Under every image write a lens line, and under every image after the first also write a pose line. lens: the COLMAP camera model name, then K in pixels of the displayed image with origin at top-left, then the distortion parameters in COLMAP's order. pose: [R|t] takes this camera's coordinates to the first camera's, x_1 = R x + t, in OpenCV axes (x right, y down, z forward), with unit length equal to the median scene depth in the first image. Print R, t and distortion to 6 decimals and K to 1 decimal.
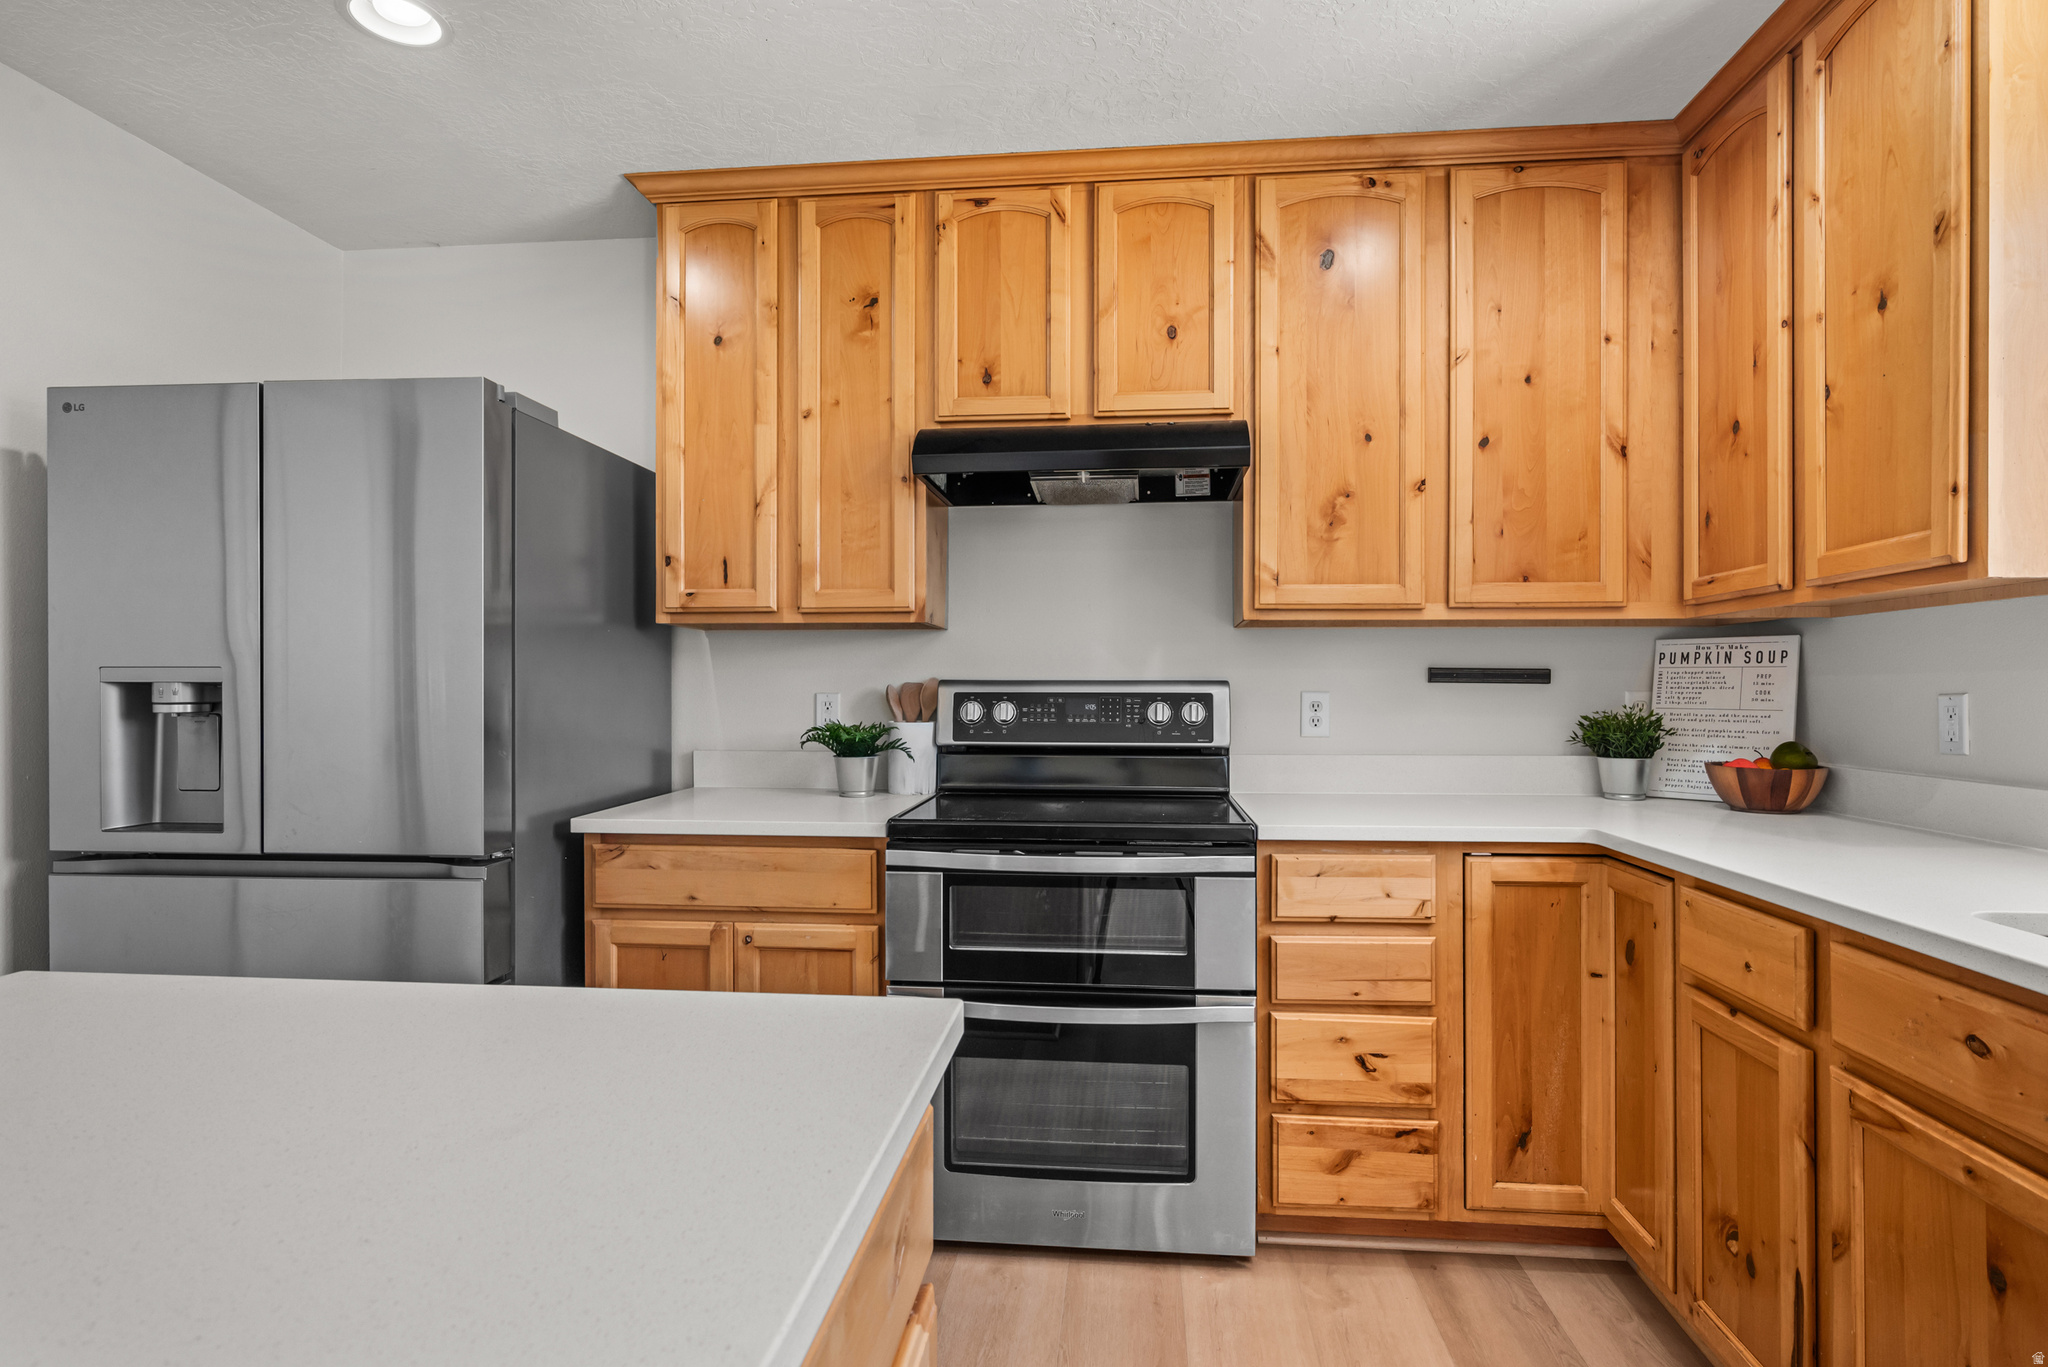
lens RADIAL K [[1032.9, 0, 1034.9], [0, 1032.9, 686.5], [0, 0, 1]] dist [-0.001021, -0.000210]
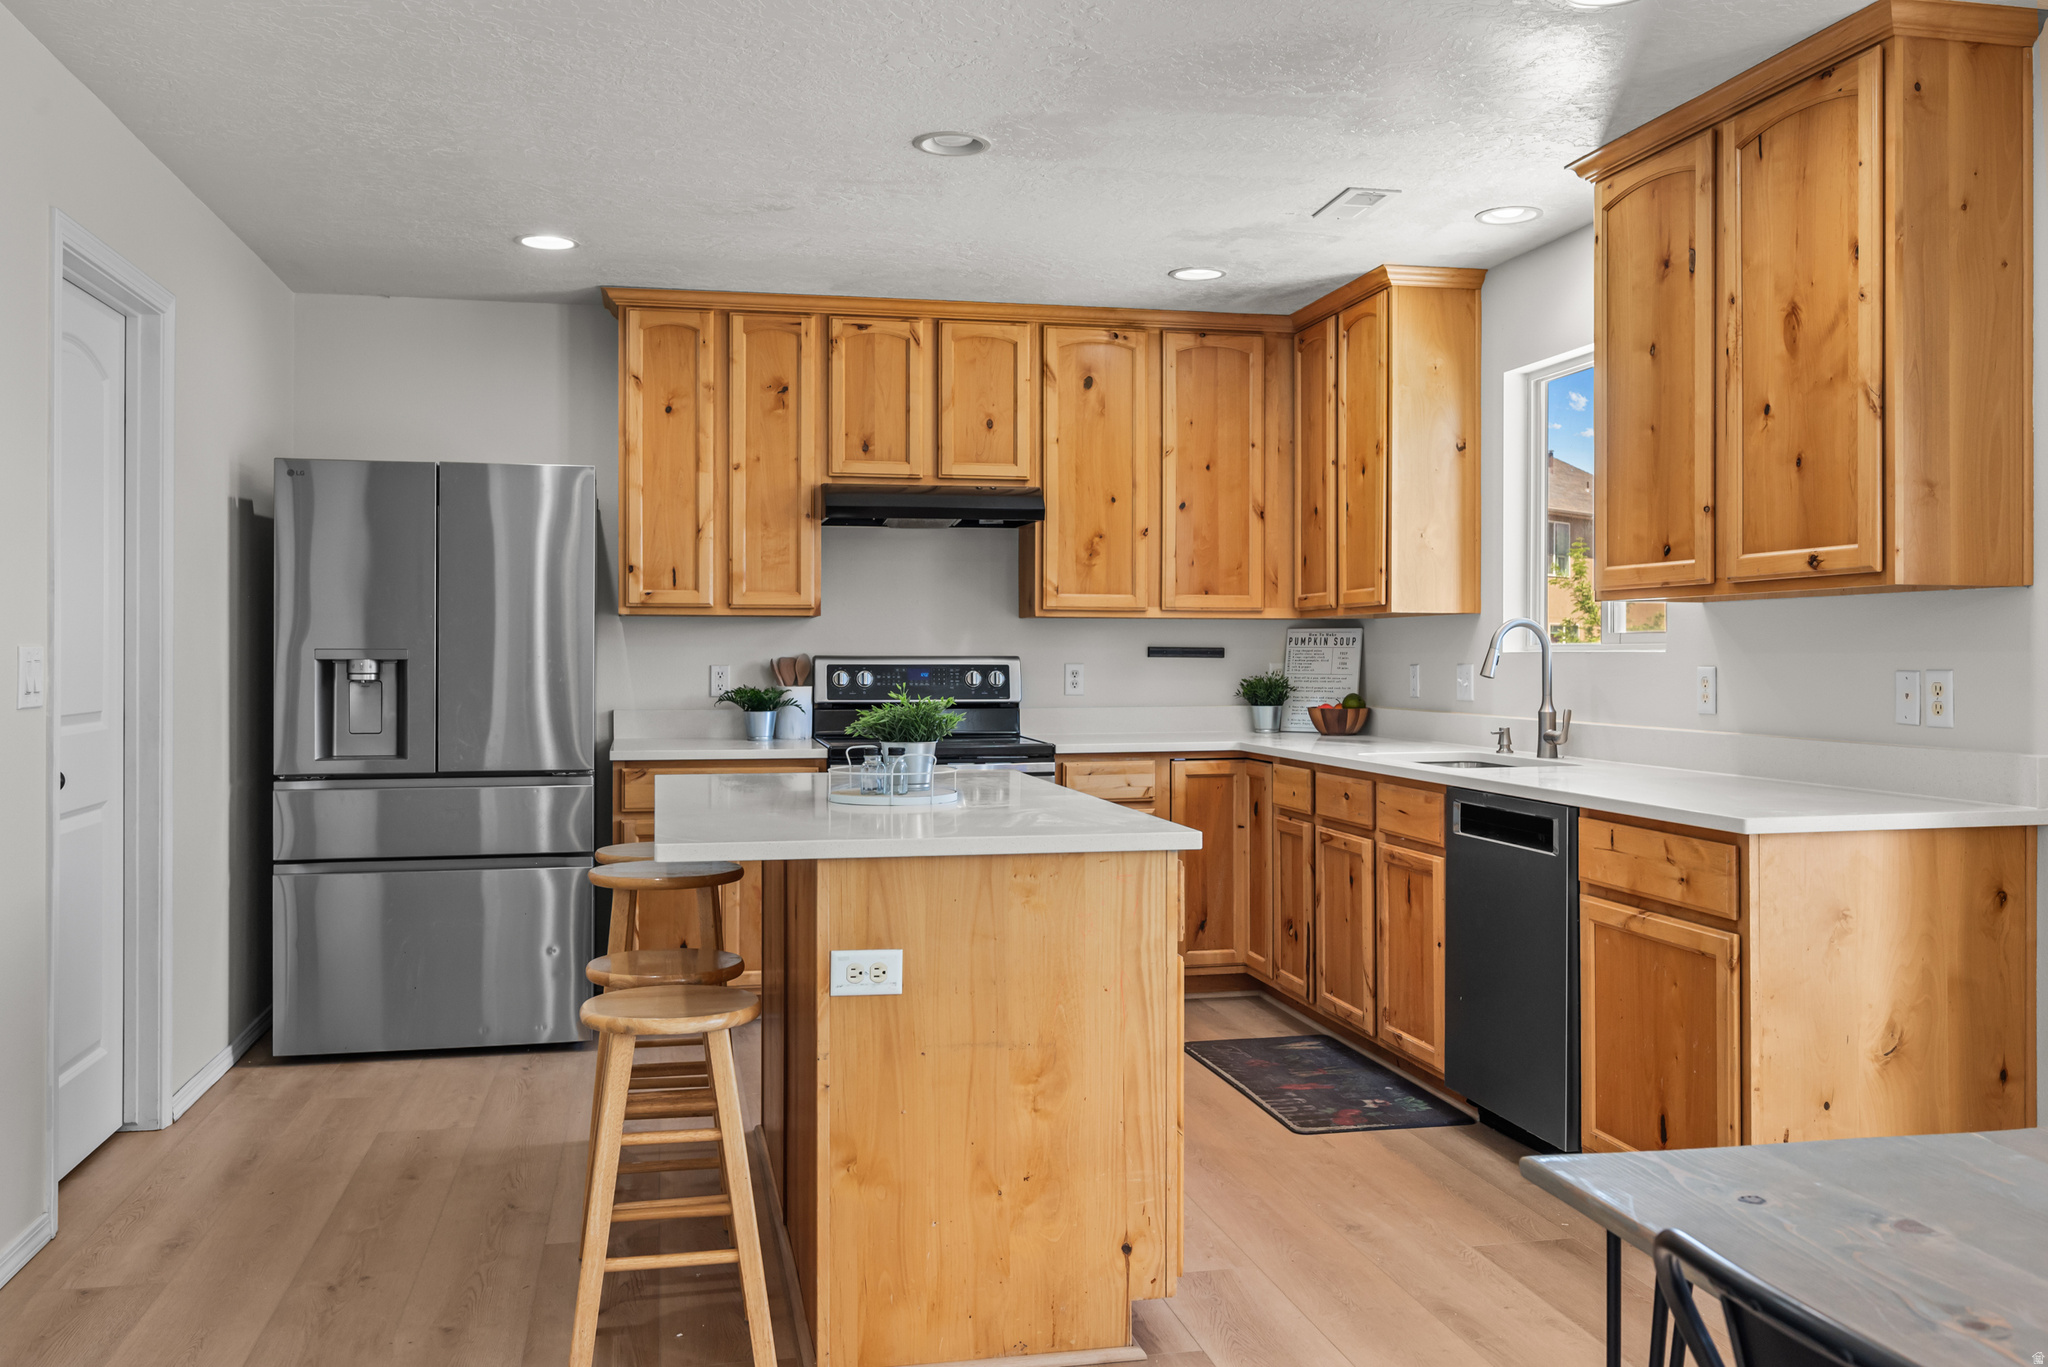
lens RADIAL K [[1678.3, 0, 1022.9], [0, 1678.3, 651.7], [0, 0, 1]] dist [-0.000200, 0.000316]
pose [[0.953384, -0.000077, 0.301758, -0.570228], [-0.000251, 0.999999, 0.001047, -0.015653], [-0.301758, -0.001074, 0.953384, -1.369159]]
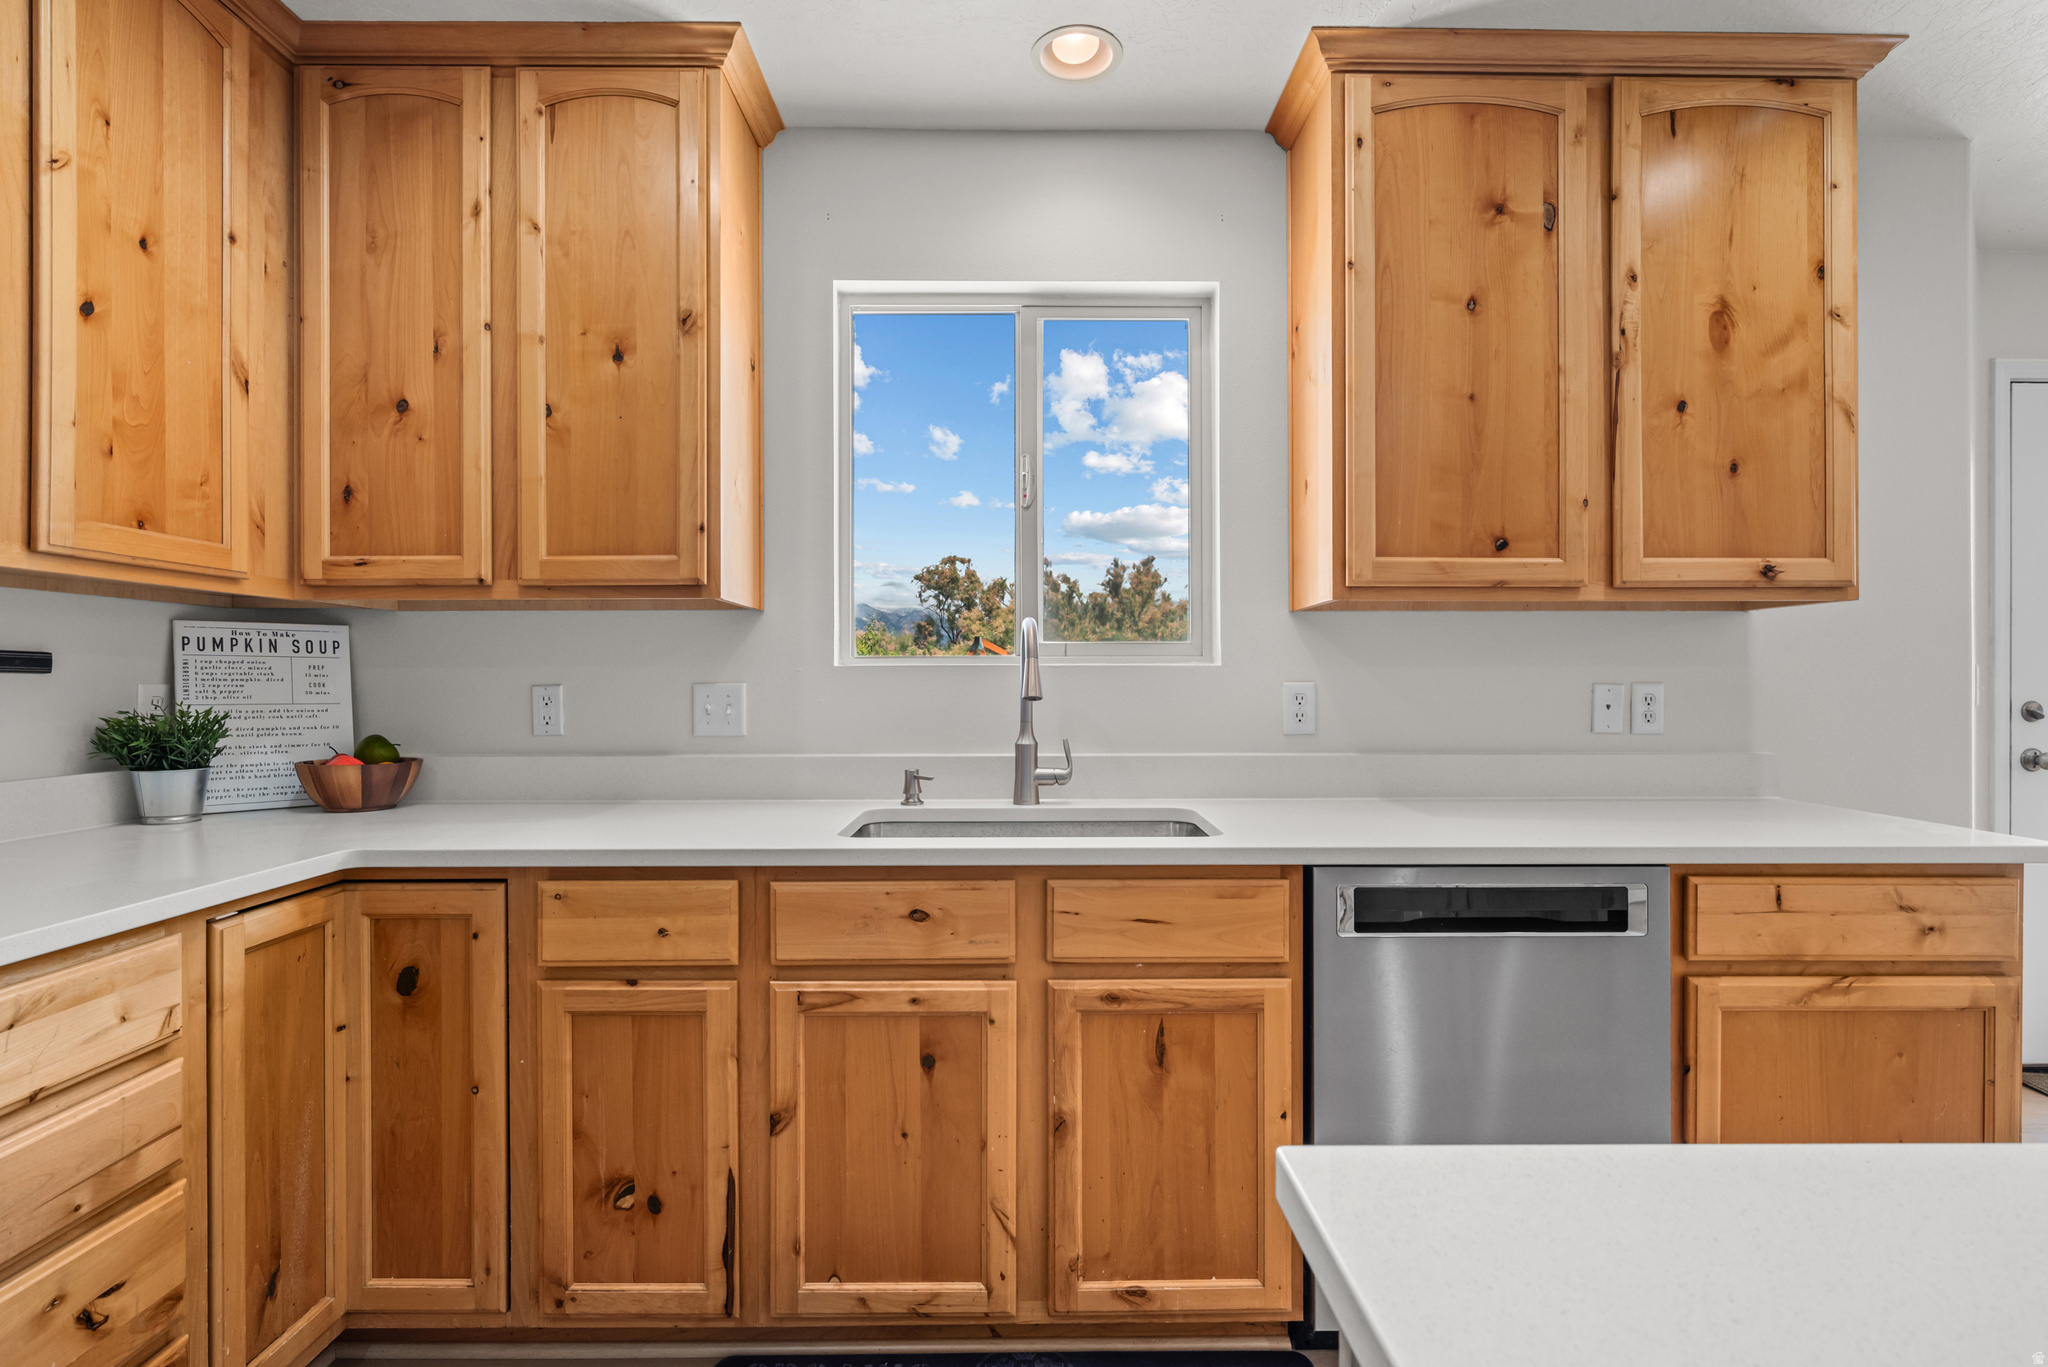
lens RADIAL K [[993.8, 0, 1024.0], [0, 993.8, 683.5], [0, 0, 1]] dist [-0.001451, -0.000298]
pose [[-0.106114, -0.002225, 0.994352, -0.260949], [-0.001917, 0.999996, 0.002033, 0.001538], [-0.994352, -0.001691, -0.106118, 0.468932]]
